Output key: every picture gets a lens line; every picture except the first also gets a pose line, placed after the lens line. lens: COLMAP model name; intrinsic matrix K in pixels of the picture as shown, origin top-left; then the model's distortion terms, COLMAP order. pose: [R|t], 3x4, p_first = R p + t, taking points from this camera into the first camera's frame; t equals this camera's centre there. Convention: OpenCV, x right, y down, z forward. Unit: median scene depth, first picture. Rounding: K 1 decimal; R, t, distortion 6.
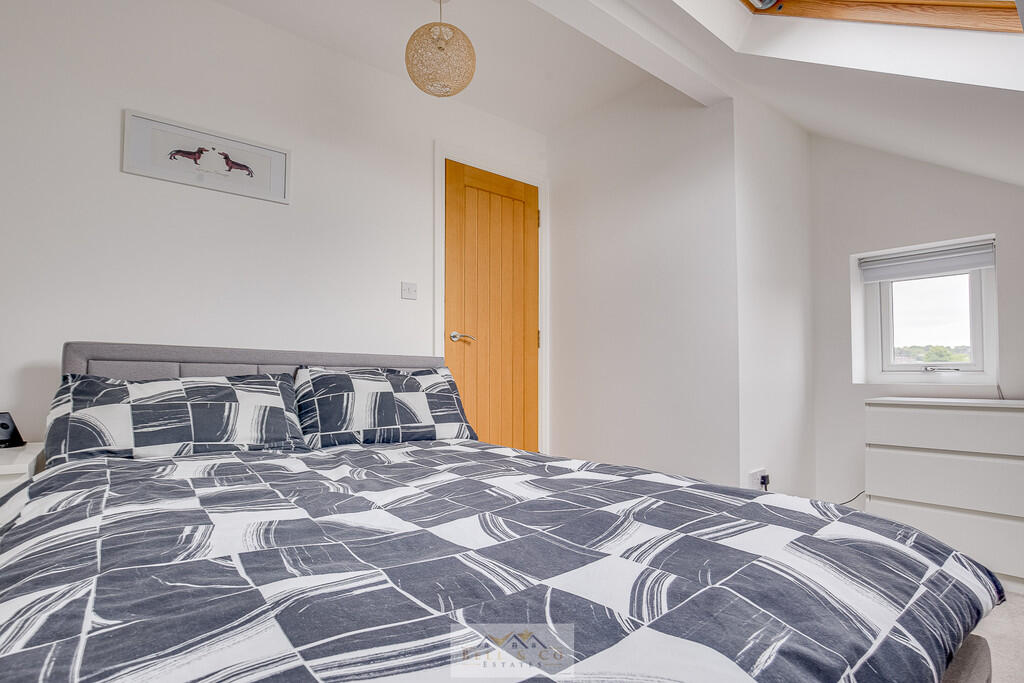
lens RADIAL K [[521.2, 0, 508.6], [0, 521.2, 361.2], [0, 0, 1]] dist [-0.002256, -0.000179]
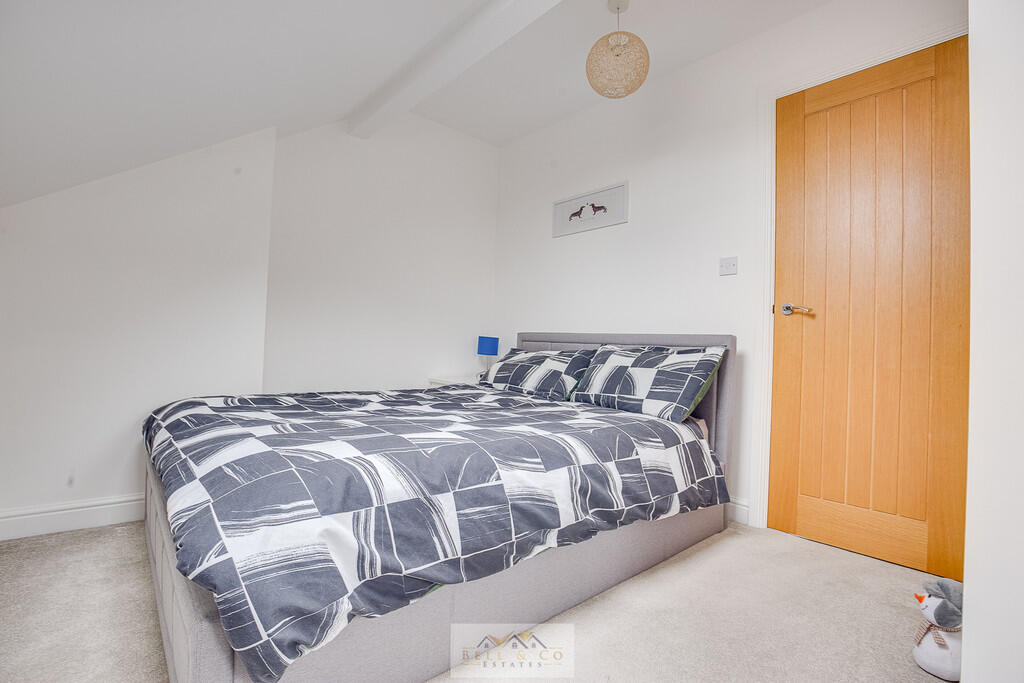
lens RADIAL K [[497.4, 0, 509.7], [0, 497.4, 336.5], [0, 0, 1]] dist [-0.004010, -0.000645]
pose [[0.011371, -0.020855, -0.999718, 0.914585], [-0.002467, 0.999779, -0.020885, 0.017859], [0.999932, 0.002703, 0.011317, 0.764586]]
